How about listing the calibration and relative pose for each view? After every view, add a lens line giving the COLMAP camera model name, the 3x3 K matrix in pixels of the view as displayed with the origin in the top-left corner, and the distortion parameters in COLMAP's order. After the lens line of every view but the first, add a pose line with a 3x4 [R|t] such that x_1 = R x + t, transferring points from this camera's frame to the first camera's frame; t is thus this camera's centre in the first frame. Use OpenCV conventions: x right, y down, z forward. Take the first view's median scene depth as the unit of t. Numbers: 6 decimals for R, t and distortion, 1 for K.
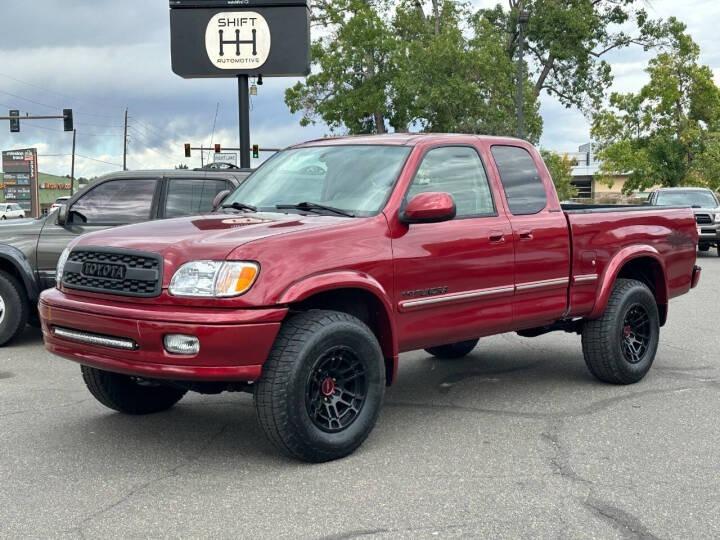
lens RADIAL K [[898.1, 0, 358.1], [0, 898.1, 274.7], [0, 0, 1]] dist [0.097735, 0.000000]
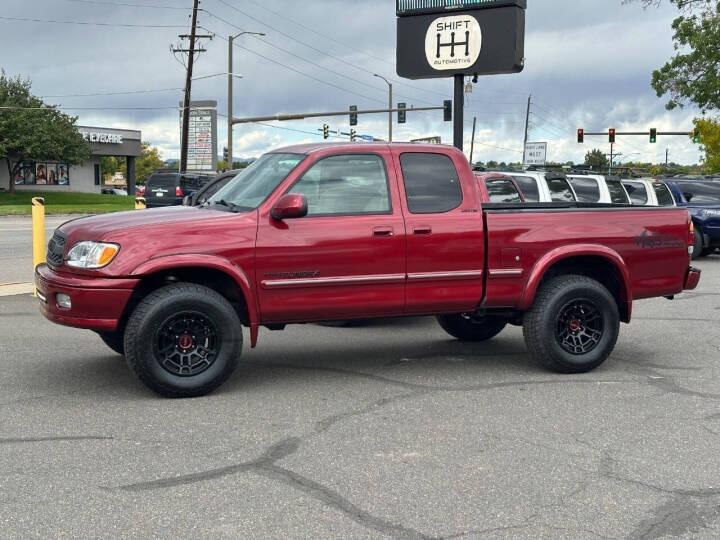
lens RADIAL K [[898.1, 0, 364.3], [0, 898.1, 267.8], [0, 0, 1]] dist [0.097735, 0.000000]
pose [[0.926853, 0.046359, -0.372552, 0.182337], [-0.044089, 0.998921, 0.014616, -0.003608], [0.372828, 0.002879, 0.927896, -0.031866]]
